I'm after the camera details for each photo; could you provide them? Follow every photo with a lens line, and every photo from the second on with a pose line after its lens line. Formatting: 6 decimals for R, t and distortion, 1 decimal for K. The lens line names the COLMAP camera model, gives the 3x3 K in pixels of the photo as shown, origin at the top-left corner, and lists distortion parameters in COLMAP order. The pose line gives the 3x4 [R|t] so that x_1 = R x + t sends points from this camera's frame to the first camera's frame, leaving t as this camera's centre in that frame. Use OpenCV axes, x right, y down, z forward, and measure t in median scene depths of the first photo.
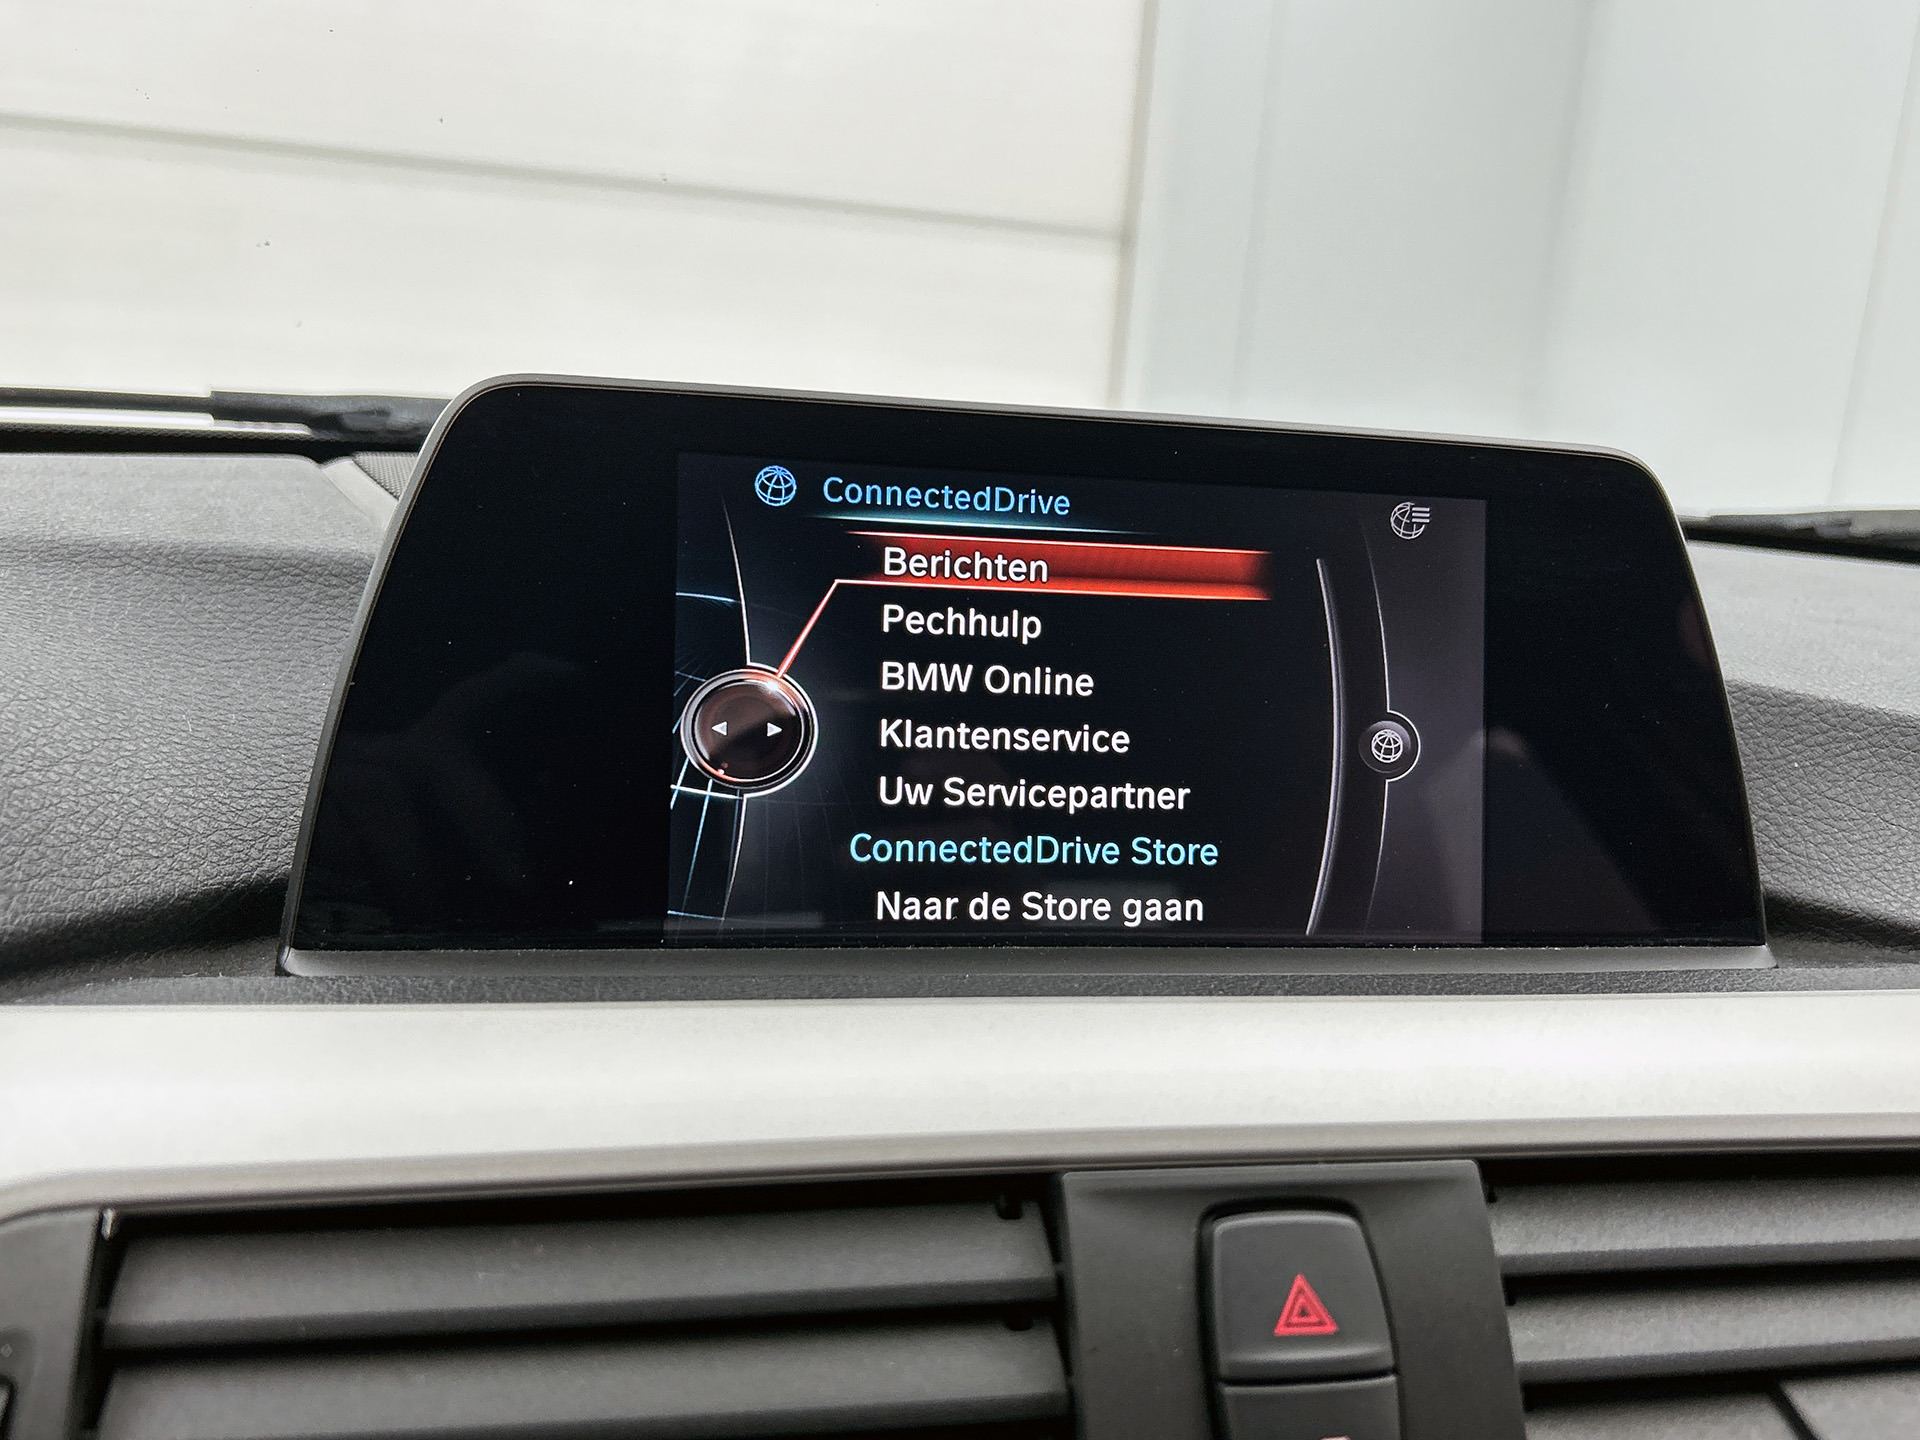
lens RADIAL K [[1655.3, 0, 948.3], [0, 1655.3, 715.0], [0, 0, 1]] dist [-0.011901, 0.011212]
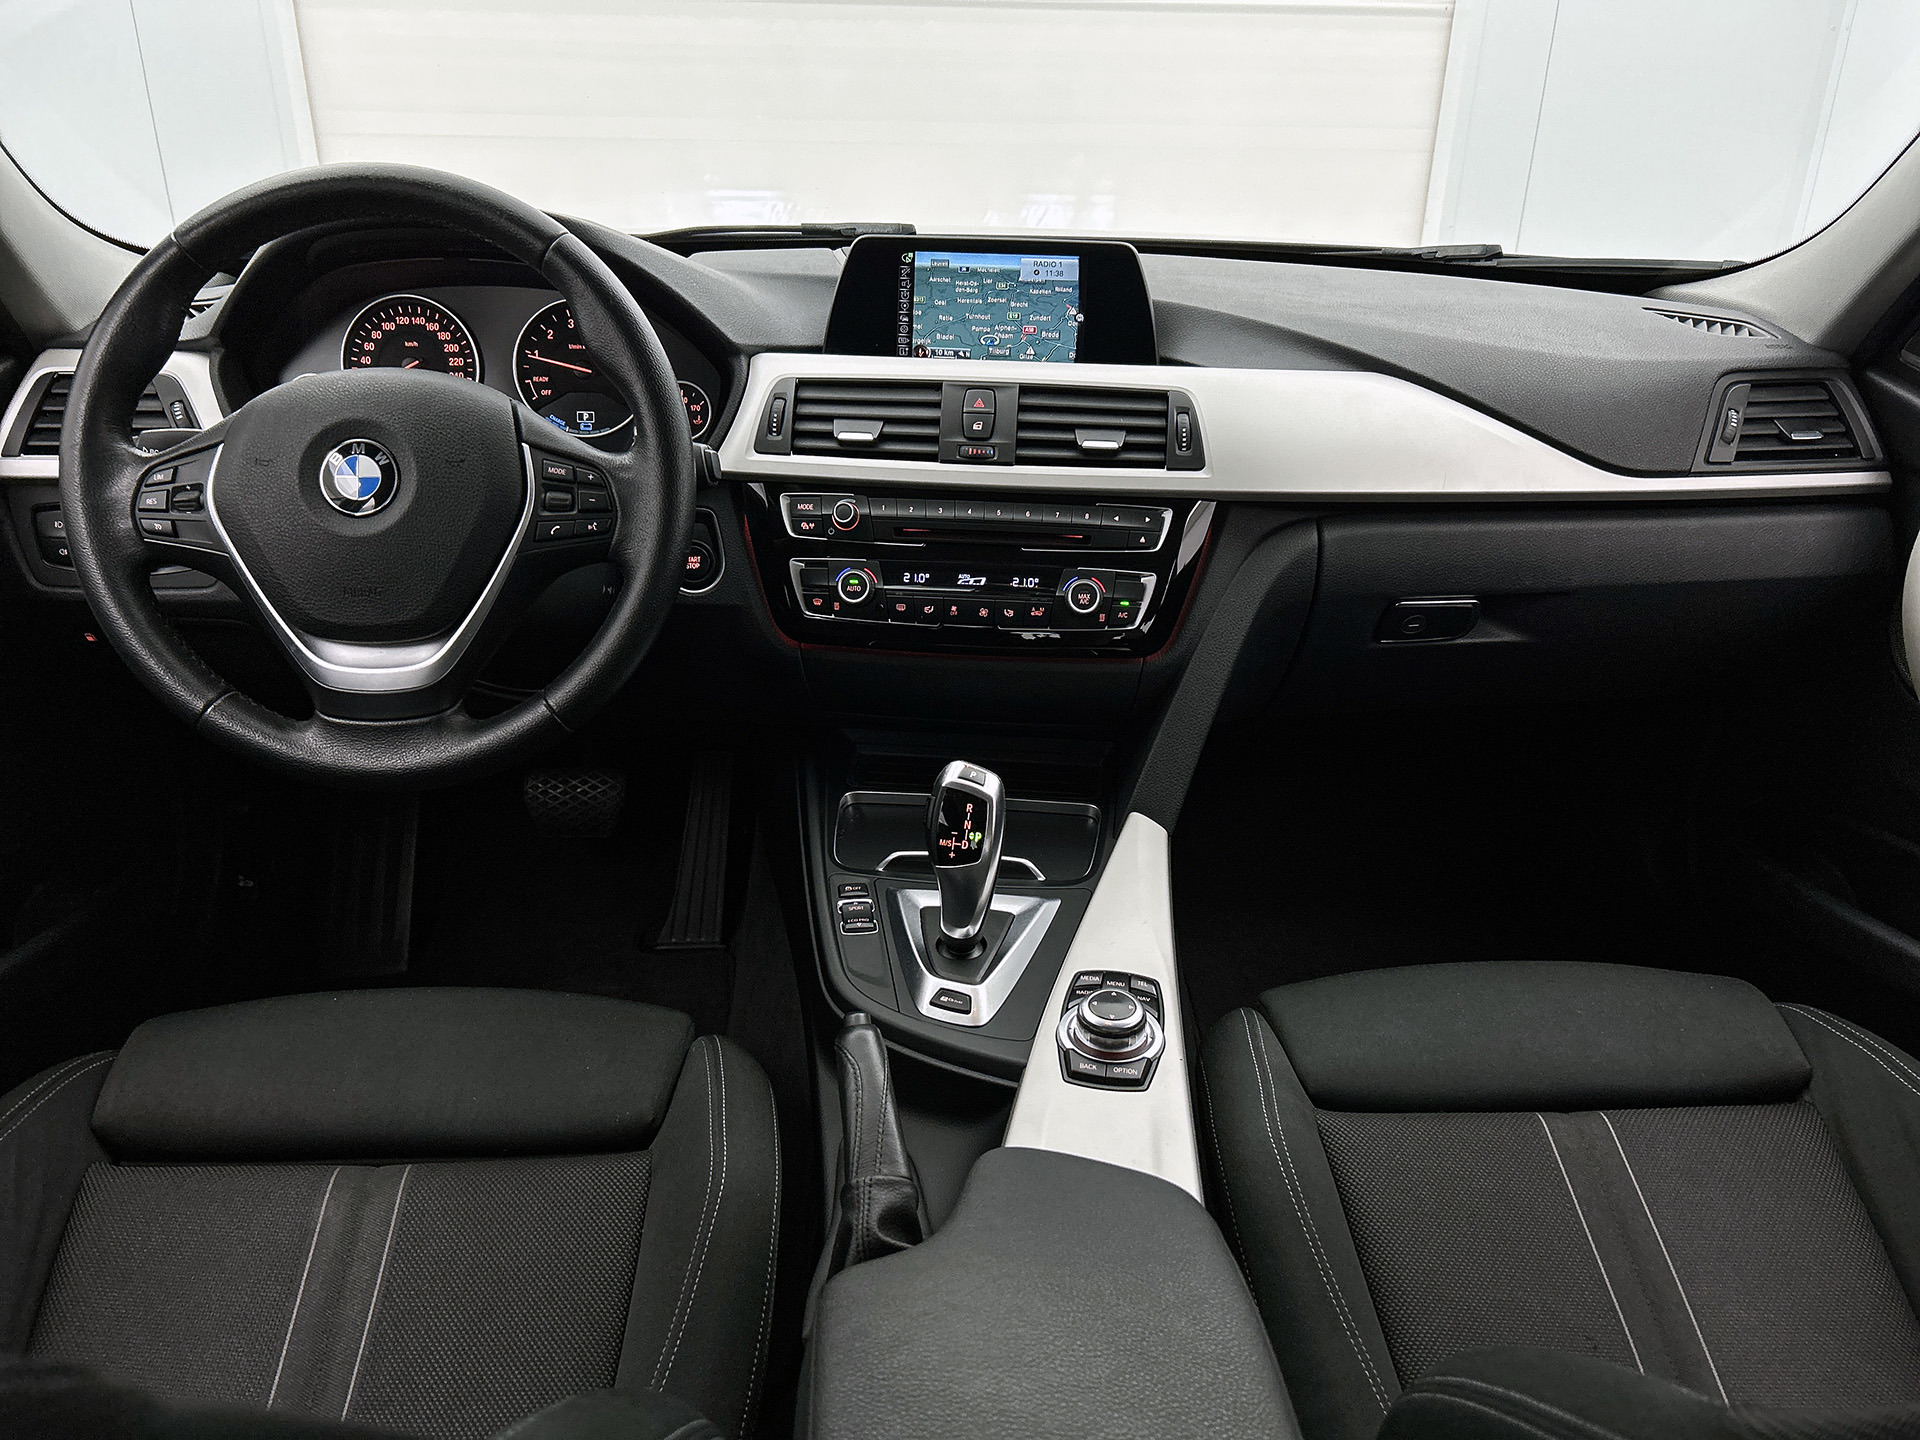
lens RADIAL K [[1378.2, 0, 960.0], [0, 1378.2, 720.0], [0, 0, 1]] dist [-0.005015, -0.001921]
pose [[0.955540, 0.072889, -0.285710, 1.298499], [-0.010649, 0.976863, 0.213599, 0.323816], [0.294669, -0.201060, 0.934208, -3.056458]]
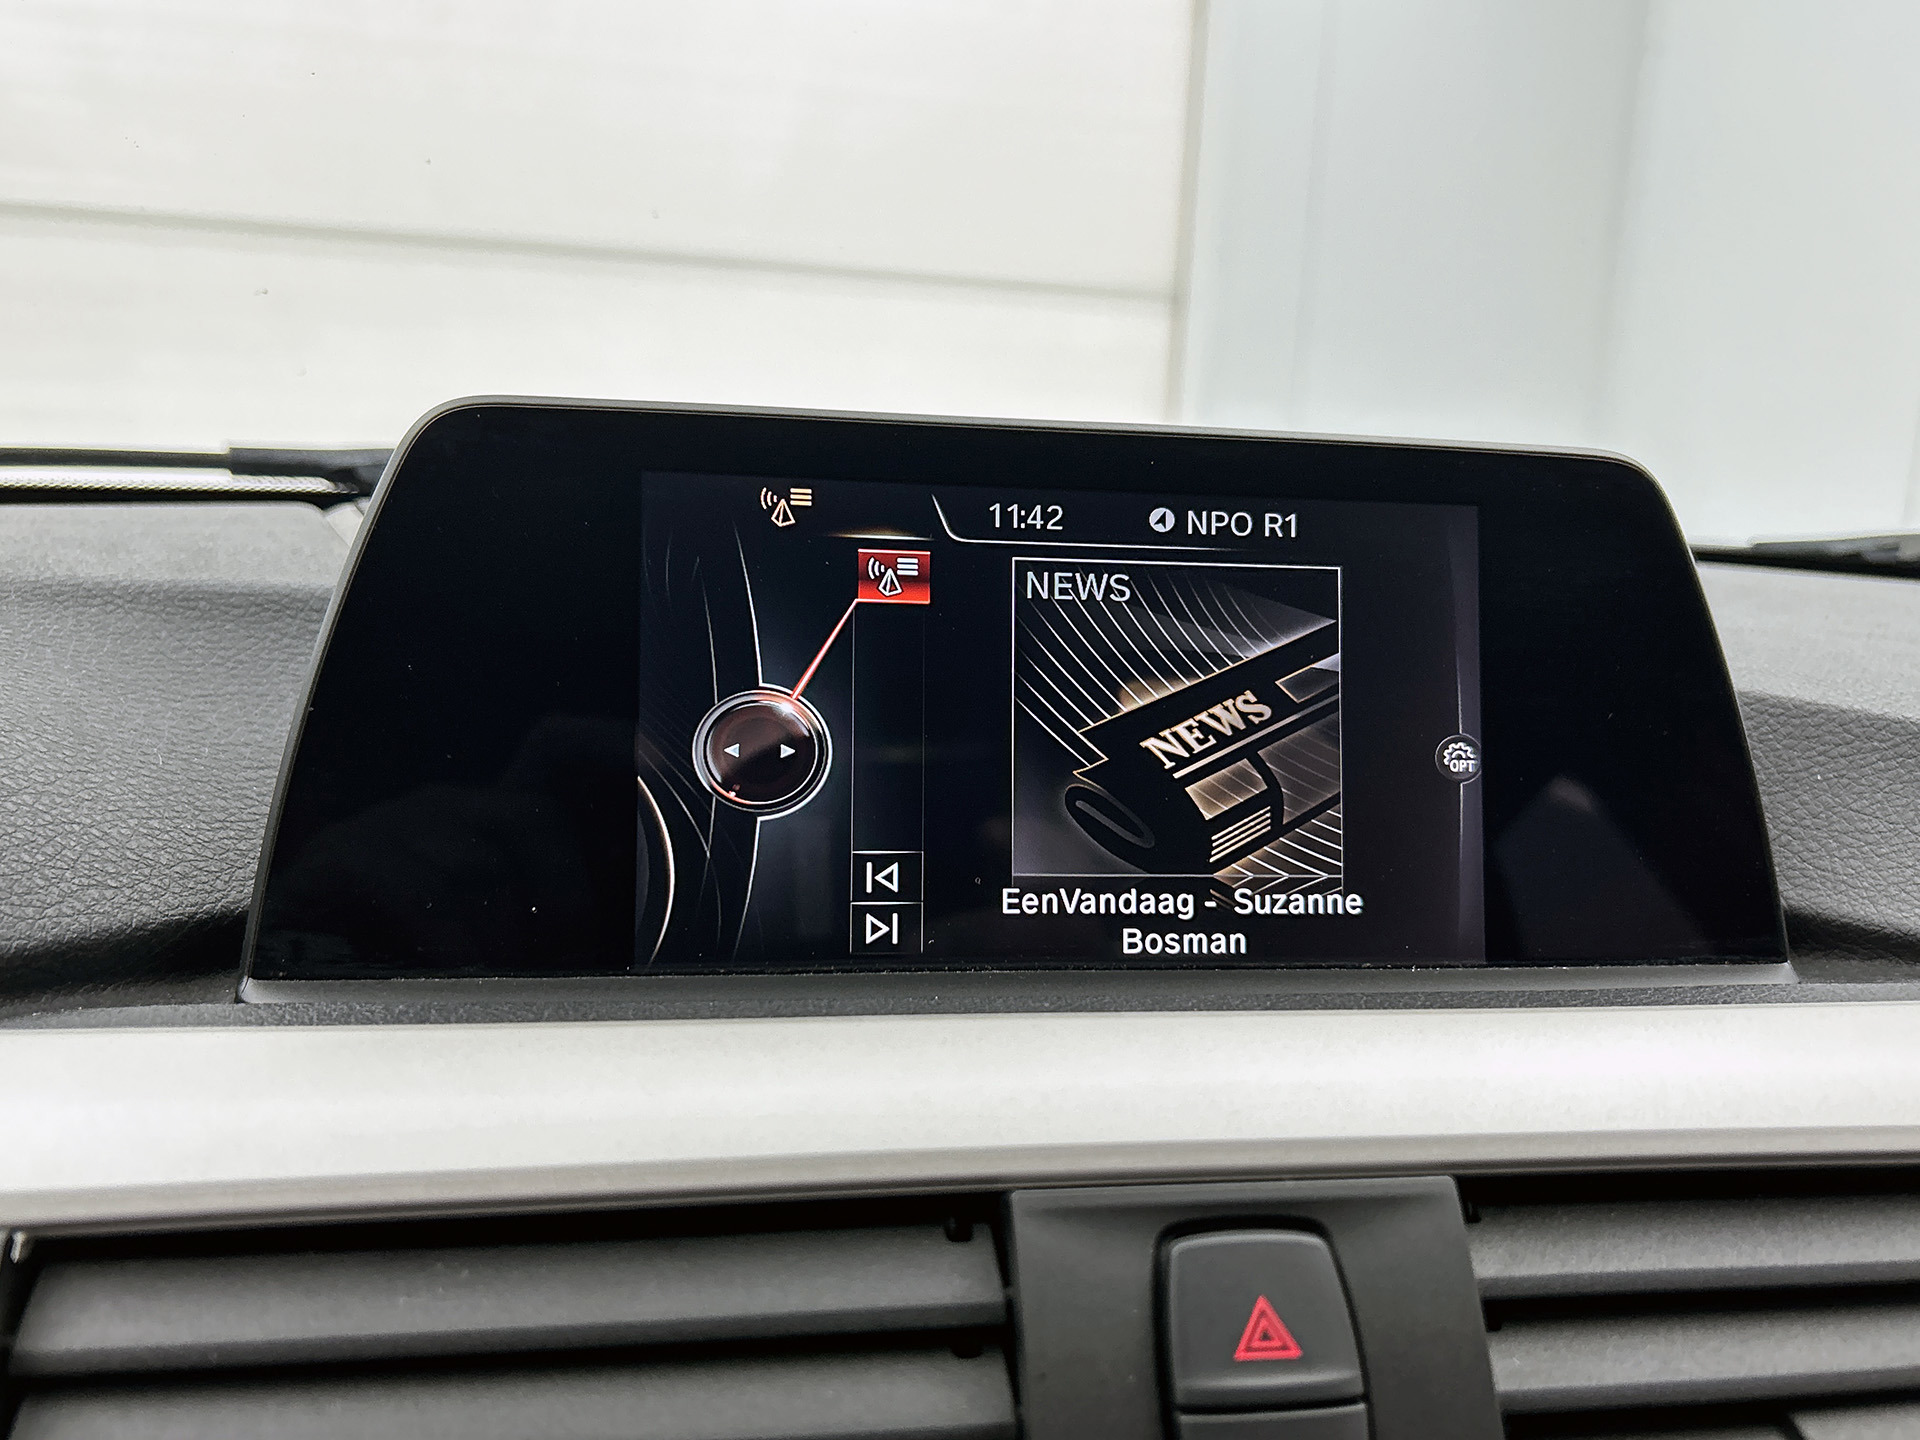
lens RADIAL K [[1651.6, 0, 960.0], [0, 1651.6, 720.0], [0, 0, 1]] dist [-0.002060, -0.002416]
pose [[0.999229, -0.018830, -0.034441, 0.062168], [0.017520, 0.999126, -0.037955, 0.032512], [0.035125, 0.037323, 0.998686, 0.027815]]
